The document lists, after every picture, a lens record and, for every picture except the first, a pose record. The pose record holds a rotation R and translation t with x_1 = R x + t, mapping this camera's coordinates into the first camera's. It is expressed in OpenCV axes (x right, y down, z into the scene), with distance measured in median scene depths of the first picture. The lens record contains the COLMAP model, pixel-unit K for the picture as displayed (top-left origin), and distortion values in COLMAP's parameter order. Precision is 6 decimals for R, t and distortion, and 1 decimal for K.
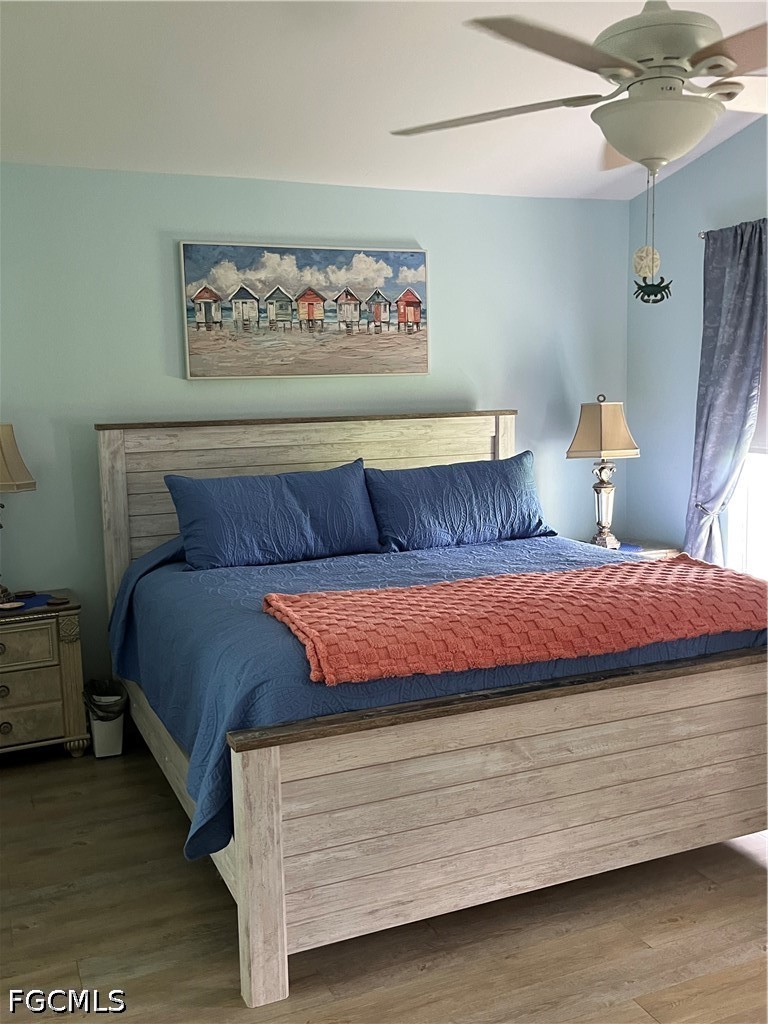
lens RADIAL K [[972.7, 0, 384.0], [0, 972.7, 512.0], [0, 0, 1]] dist [0.020897, -0.003253]
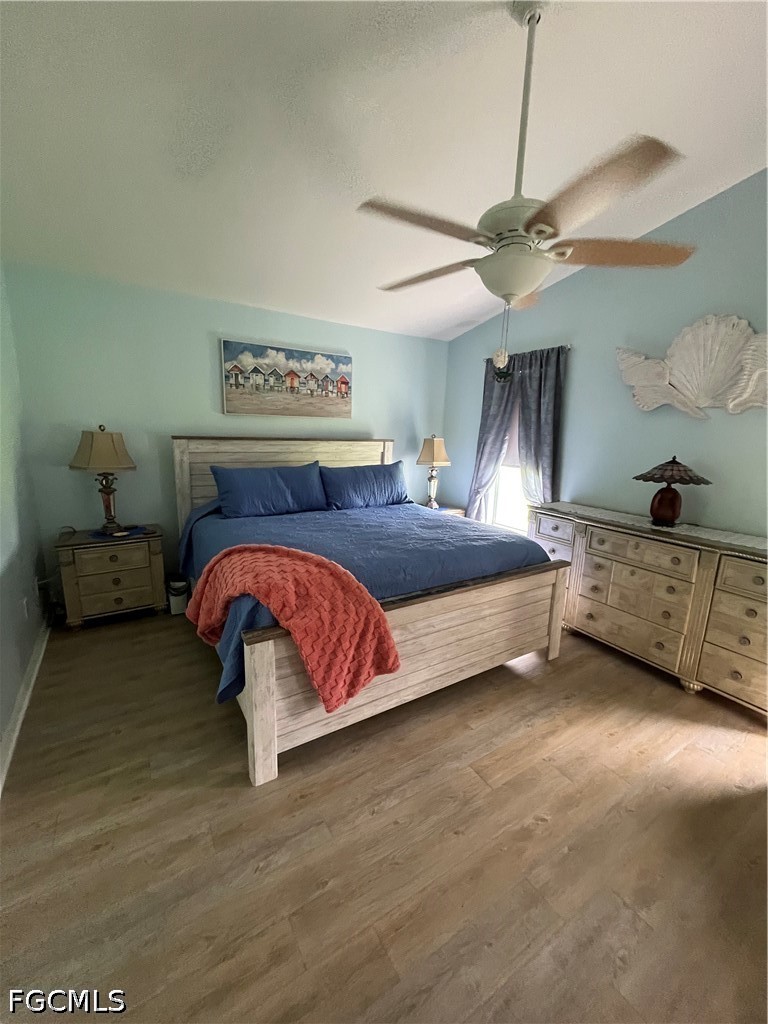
lens RADIAL K [[410.8, 0, 385.7], [0, 410.8, 512.9], [0, 0, 1]] dist [-0.005268, 0.000847]
pose [[0.986098, 0.024575, 0.164335, -0.021812], [-0.037120, 0.996589, 0.073711, -0.016791], [-0.161963, -0.078786, 0.983647, 0.162640]]
